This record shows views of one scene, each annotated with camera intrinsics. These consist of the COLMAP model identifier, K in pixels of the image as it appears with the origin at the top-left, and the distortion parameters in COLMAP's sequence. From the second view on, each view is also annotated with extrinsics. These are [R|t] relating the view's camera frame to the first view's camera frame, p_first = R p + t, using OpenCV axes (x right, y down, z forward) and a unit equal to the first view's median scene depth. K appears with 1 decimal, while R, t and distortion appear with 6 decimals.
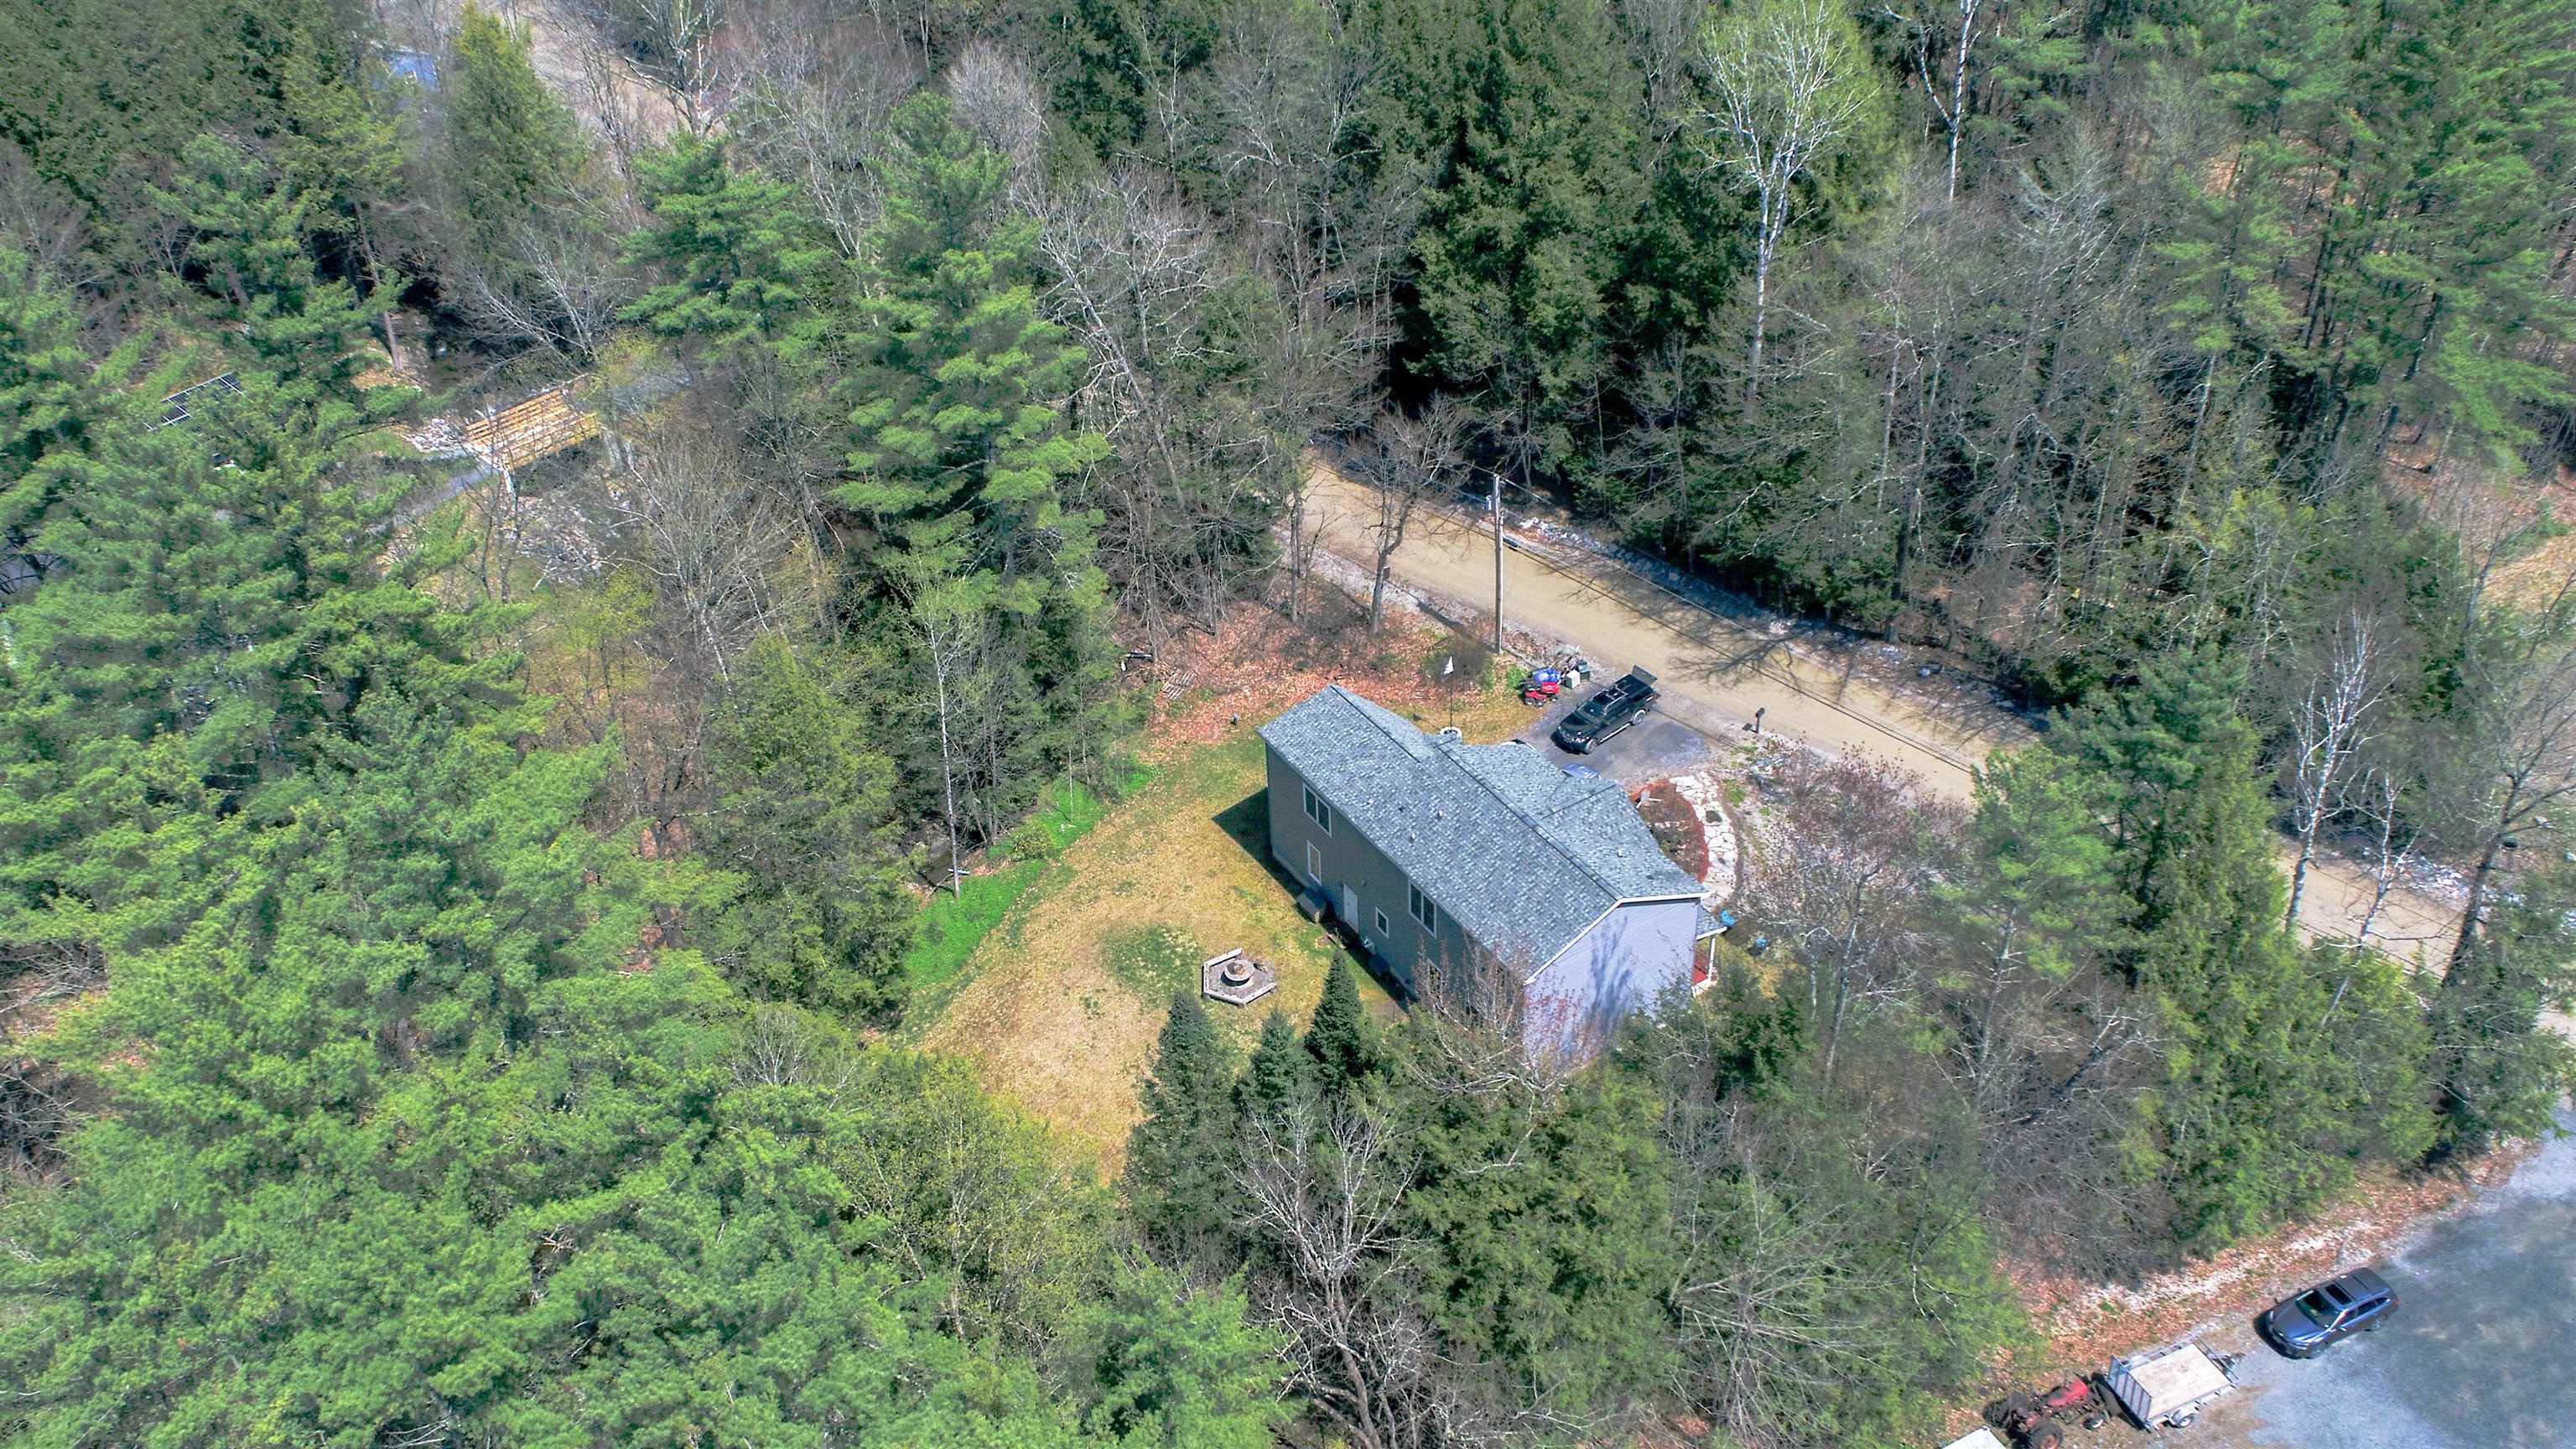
lens RADIAL K [[2133.2, 0, 1279.2], [0, 2133.2, 711.9], [0, 0, 1]] dist [0.000216, -0.009707]
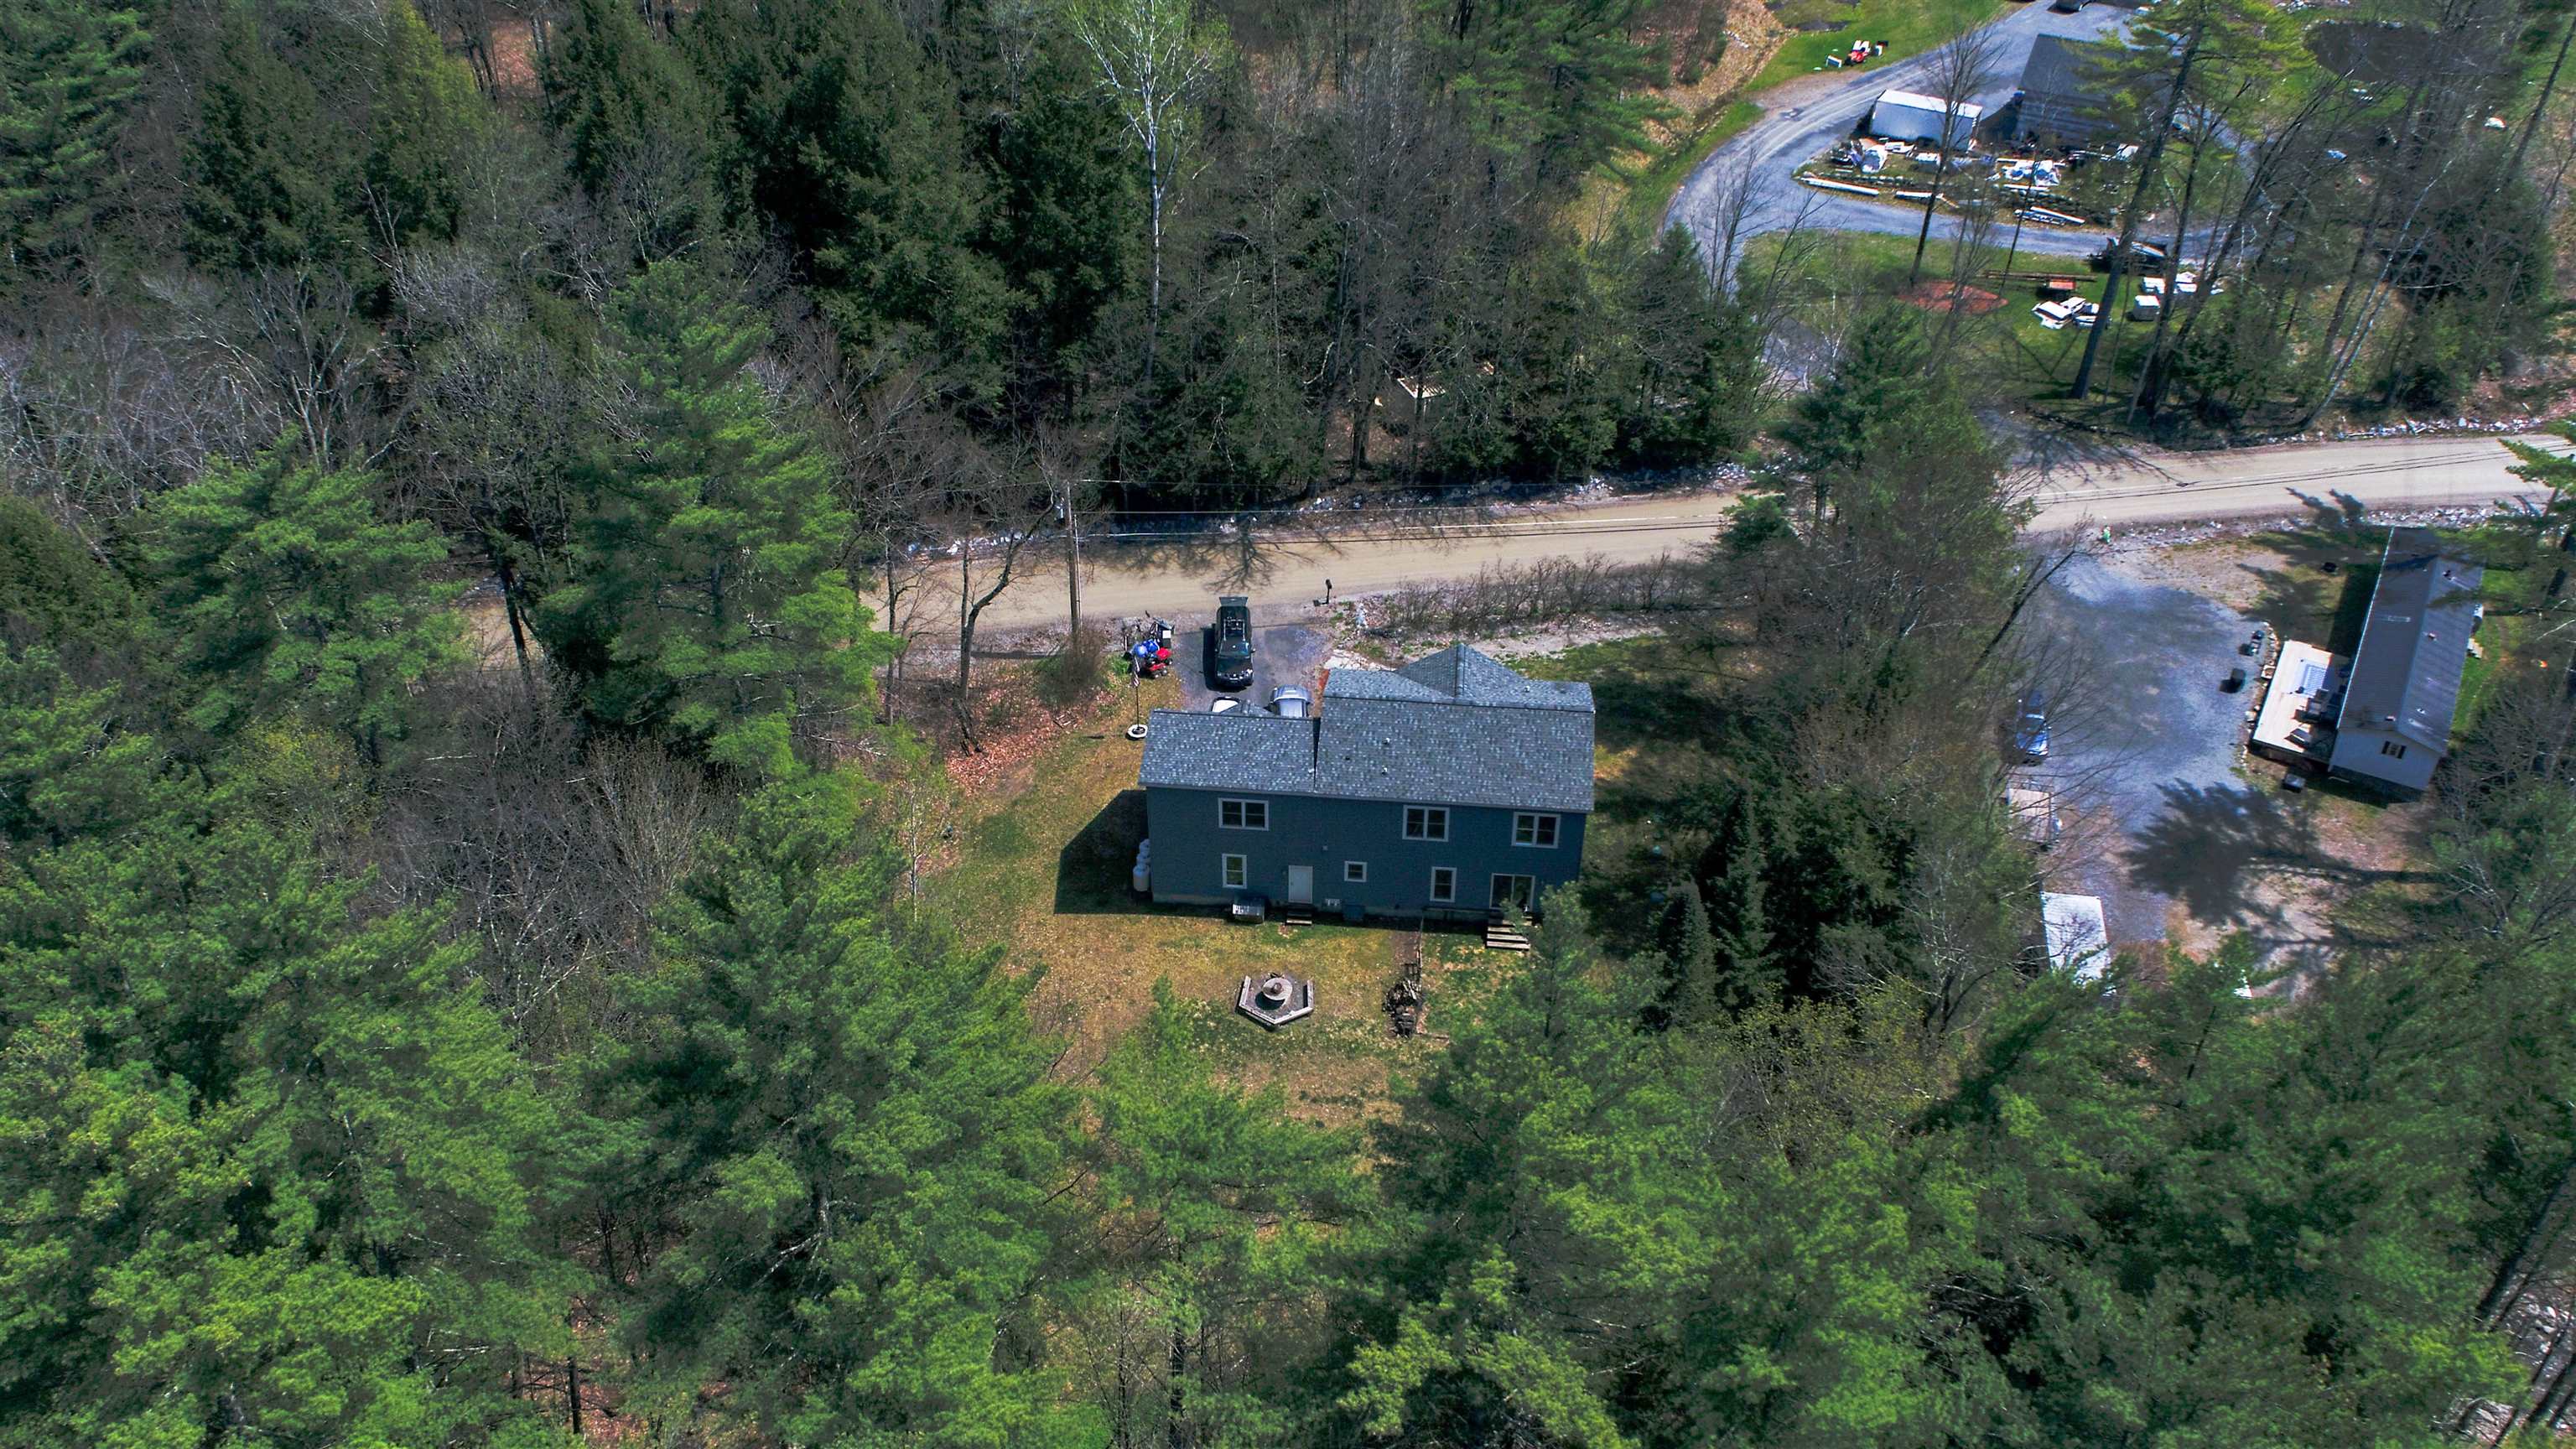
lens RADIAL K [[2133.2, 0, 1279.2], [0, 2133.2, 711.9], [0, 0, 1]] dist [0.000216, -0.009707]
pose [[0.606071, -0.443125, 0.660543, -0.536101], [0.449844, 0.875833, 0.174805, -0.142991], [-0.655986, 0.191197, 0.730155, 0.224121]]
